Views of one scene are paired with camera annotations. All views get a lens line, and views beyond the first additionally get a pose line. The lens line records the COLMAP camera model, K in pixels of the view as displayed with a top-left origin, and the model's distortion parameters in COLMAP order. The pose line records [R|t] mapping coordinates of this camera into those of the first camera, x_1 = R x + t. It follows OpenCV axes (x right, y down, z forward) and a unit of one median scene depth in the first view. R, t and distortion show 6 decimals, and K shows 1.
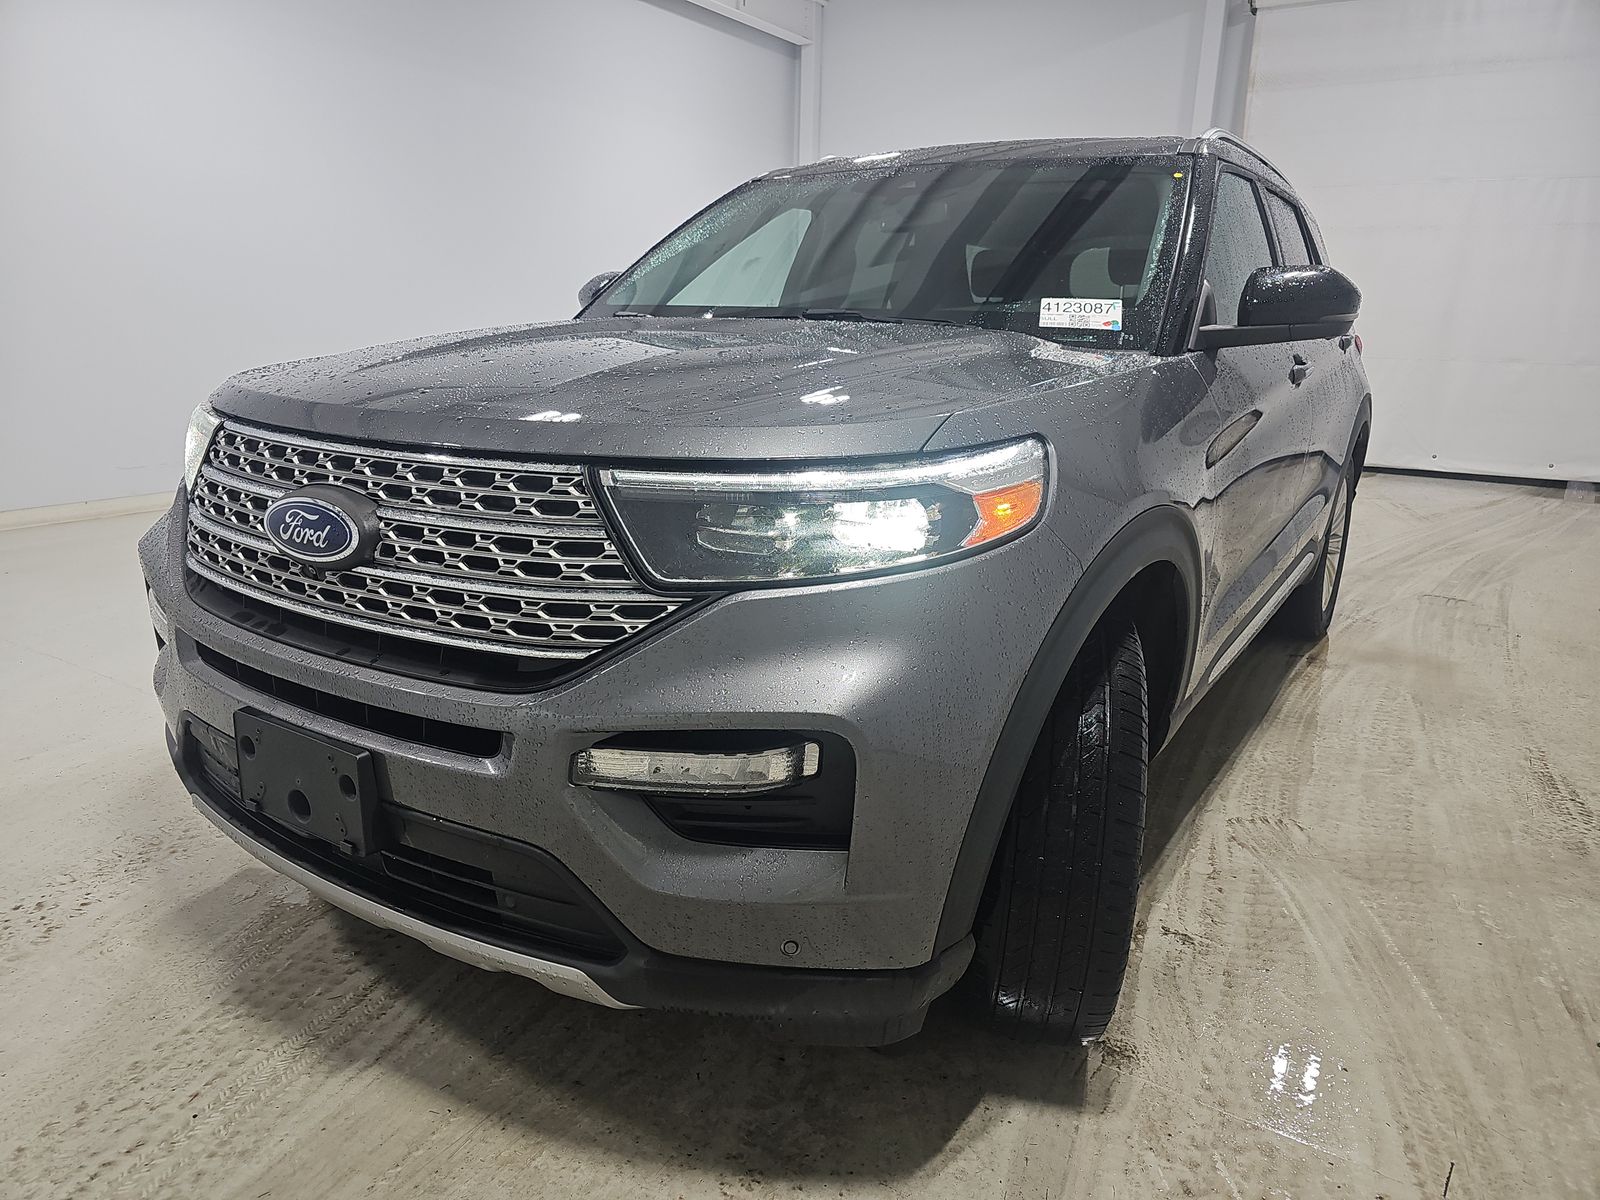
lens RADIAL K [[1058.9, 0, 797.2], [0, 1058.9, 594.3], [0, 0, 1]] dist [0.038768, -0.029352]
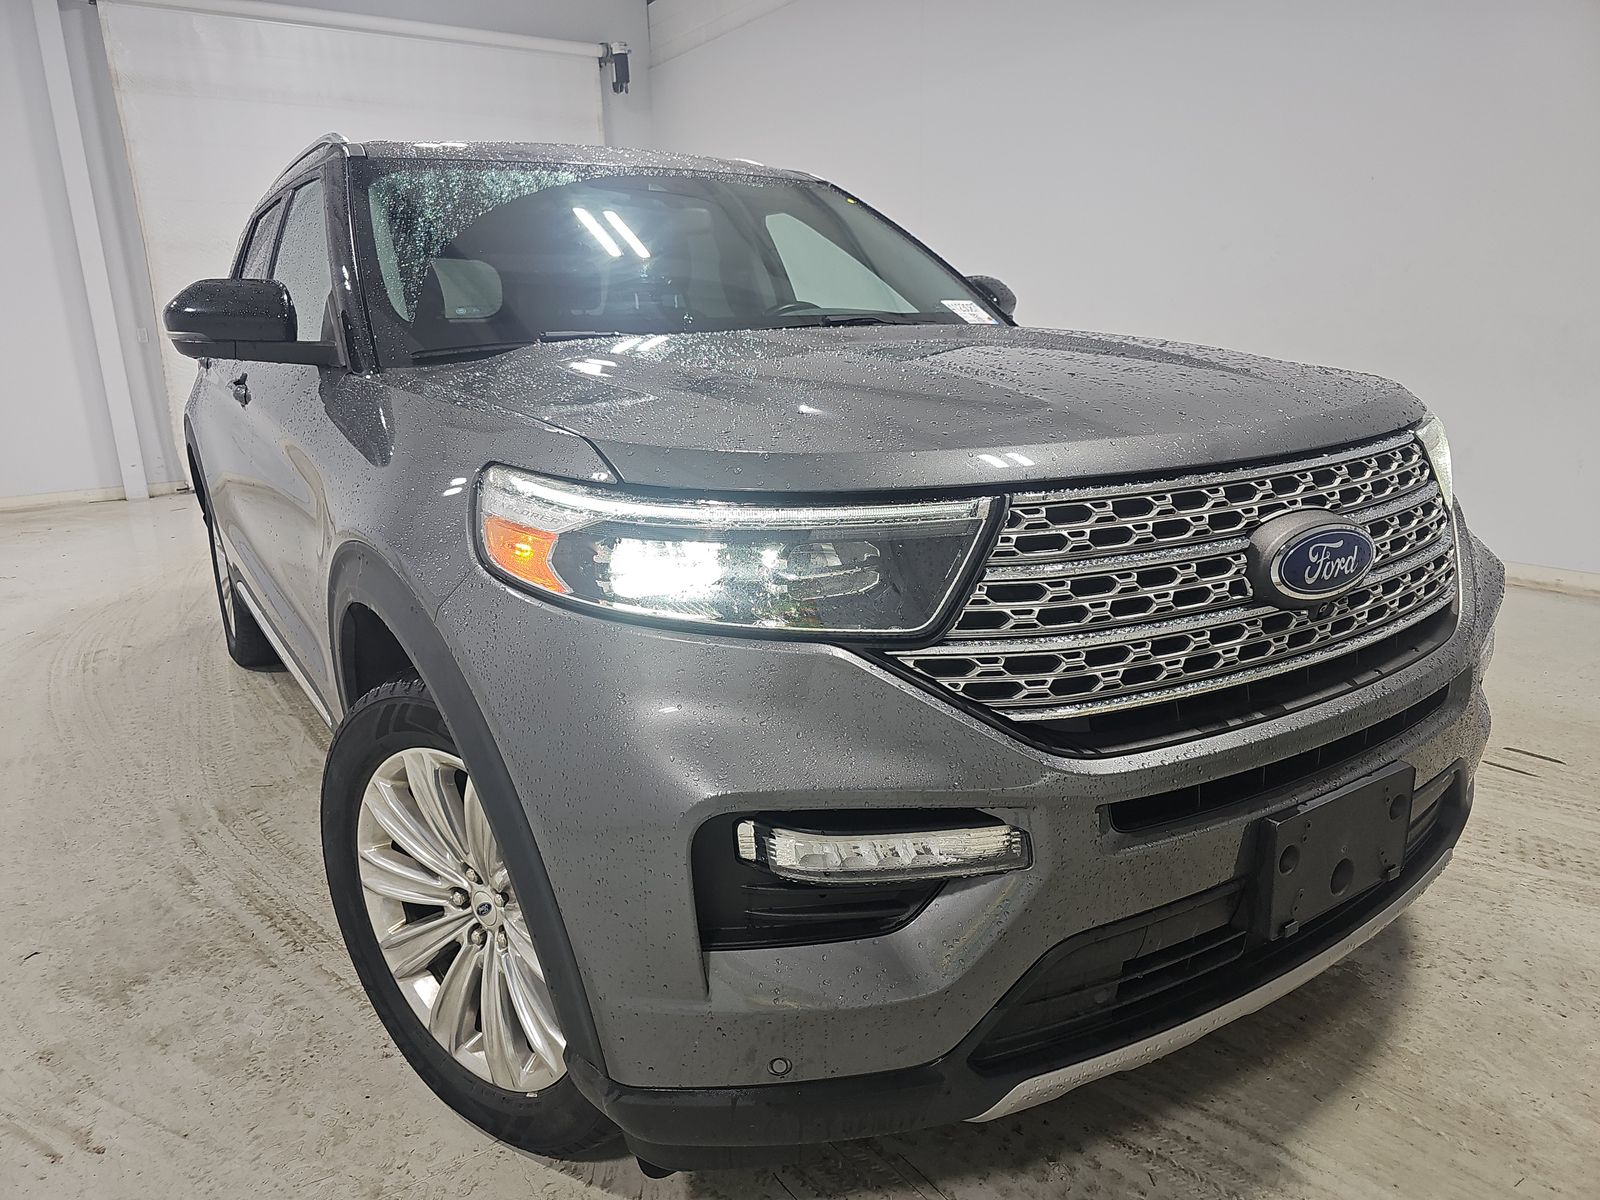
lens RADIAL K [[1058.9, 0, 789.2], [0, 1058.9, 598.4], [0, 0, 1]] dist [0.038768, -0.029352]
pose [[0.405098, -0.260505, 0.876375, -1.315557], [0.273928, 0.949096, 0.155501, -0.269014], [-0.872273, 0.177070, 0.455836, 0.928397]]
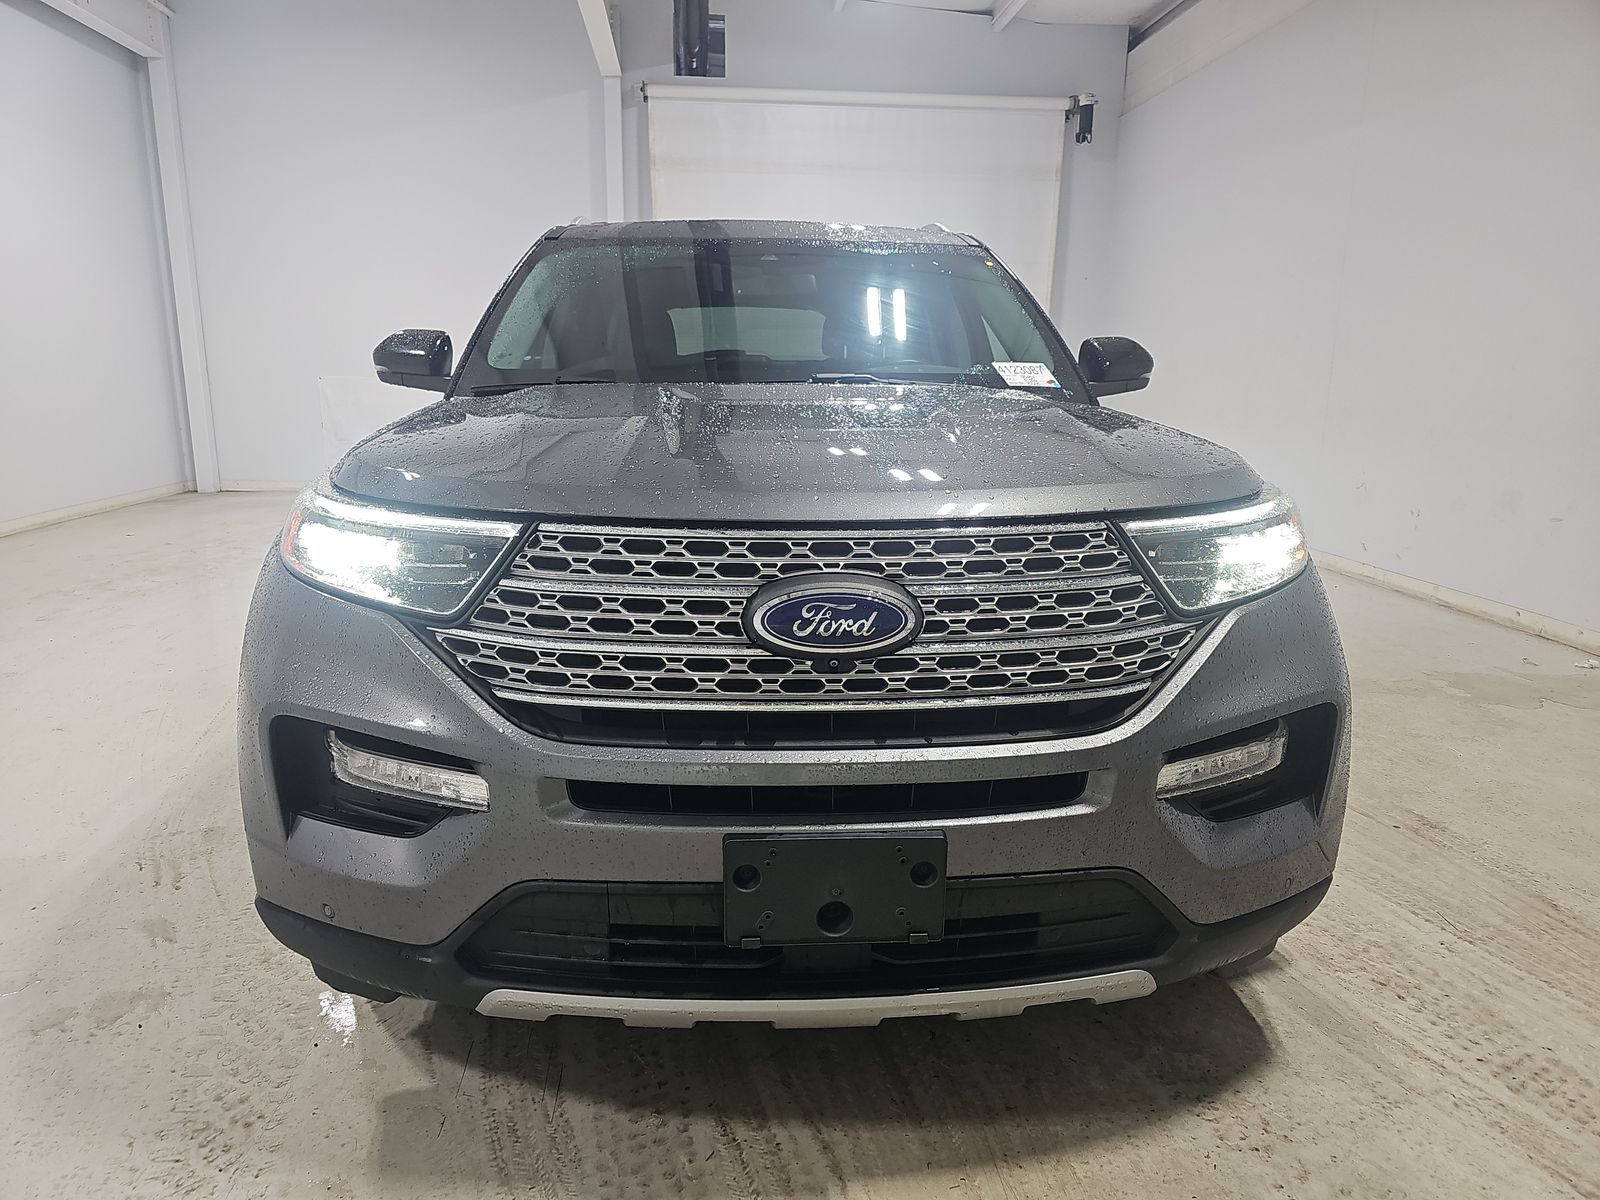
lens RADIAL K [[1058.9, 0, 783.5], [0, 1058.9, 600.3], [0, 0, 1]] dist [0.038768, -0.029352]
pose [[0.797915, -0.140227, 0.586232, -0.977833], [0.161143, 0.986790, 0.016709, -0.095531], [-0.580831, 0.081135, 0.809971, 0.246085]]
